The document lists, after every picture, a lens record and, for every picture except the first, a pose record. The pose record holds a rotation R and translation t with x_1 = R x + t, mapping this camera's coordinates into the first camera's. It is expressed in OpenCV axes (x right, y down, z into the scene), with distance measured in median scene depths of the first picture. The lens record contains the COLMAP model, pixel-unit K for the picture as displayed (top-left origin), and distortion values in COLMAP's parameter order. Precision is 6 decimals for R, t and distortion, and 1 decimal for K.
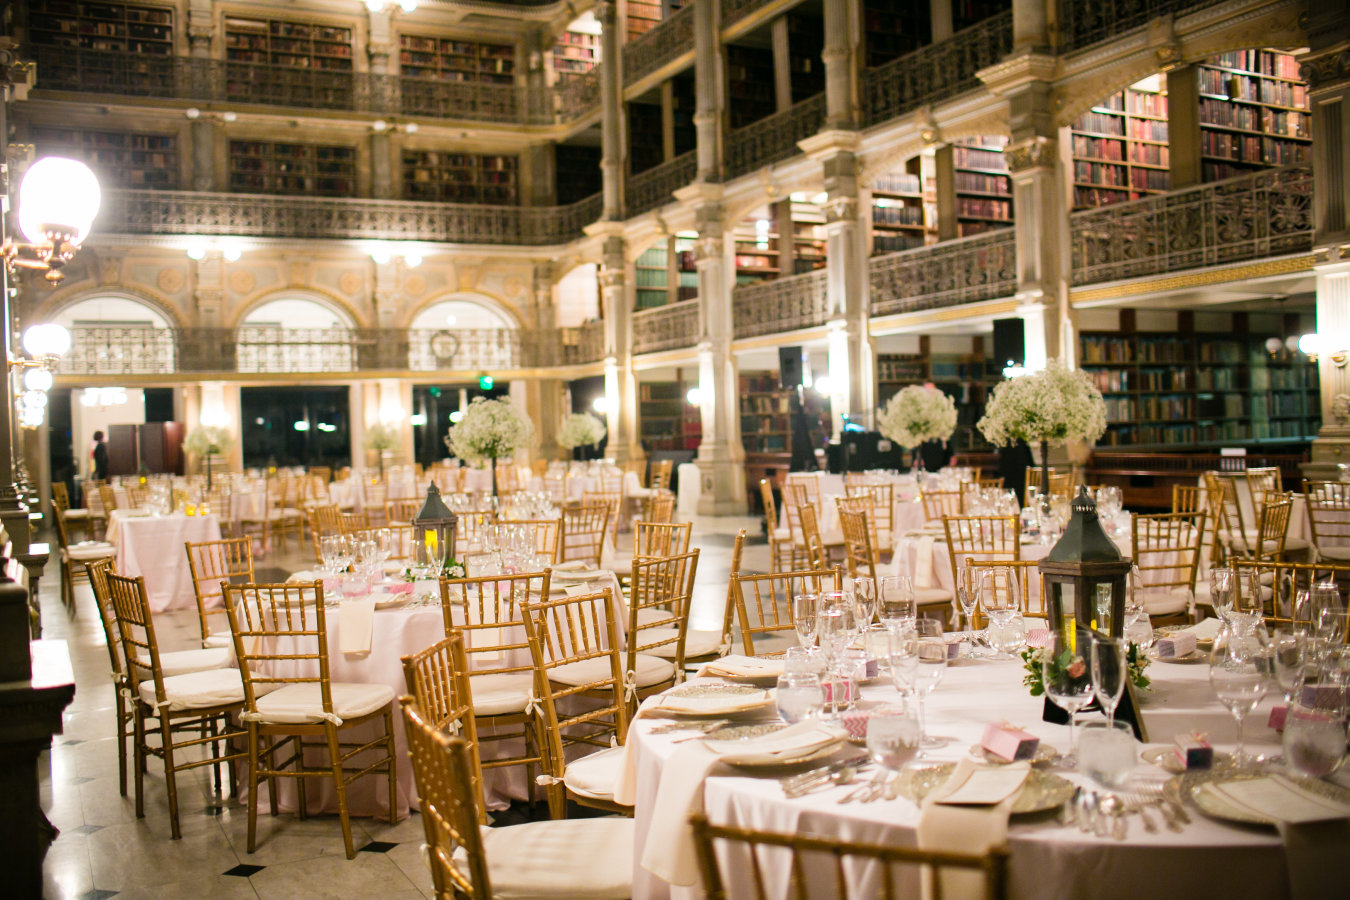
lens RADIAL K [[1276.2, 0, 678.3], [0, 1276.2, 419.2], [0, 0, 1]] dist [-0.060616, 0.000000]
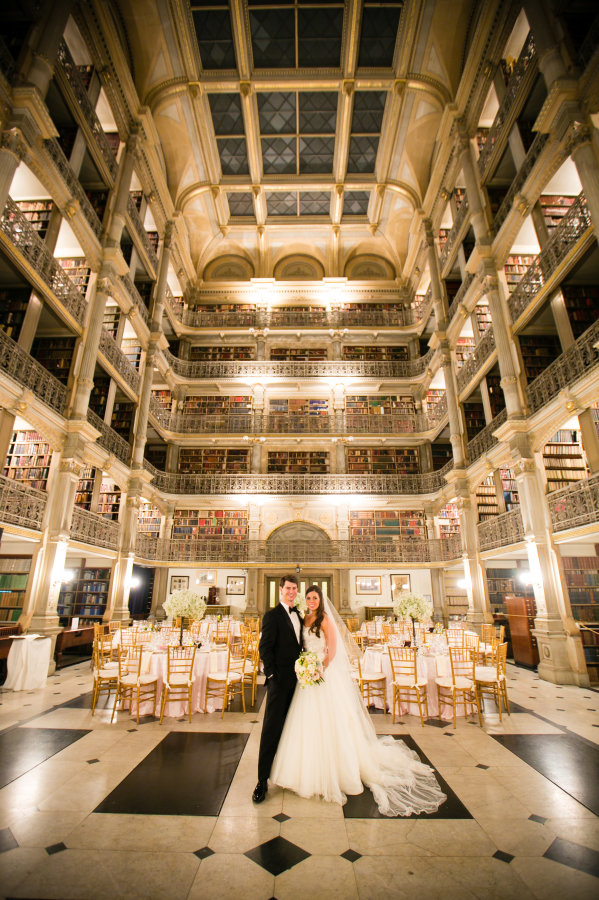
lens RADIAL K [[421.6, 0, 292.3], [0, 421.6, 453.5], [0, 0, 1]] dist [-0.045921, 0.004402]
pose [[0.878237, -0.116927, -0.463711, 0.013020], [-0.032810, 0.952632, -0.302352, -0.003019], [0.477099, 0.280751, 0.832800, 0.442938]]
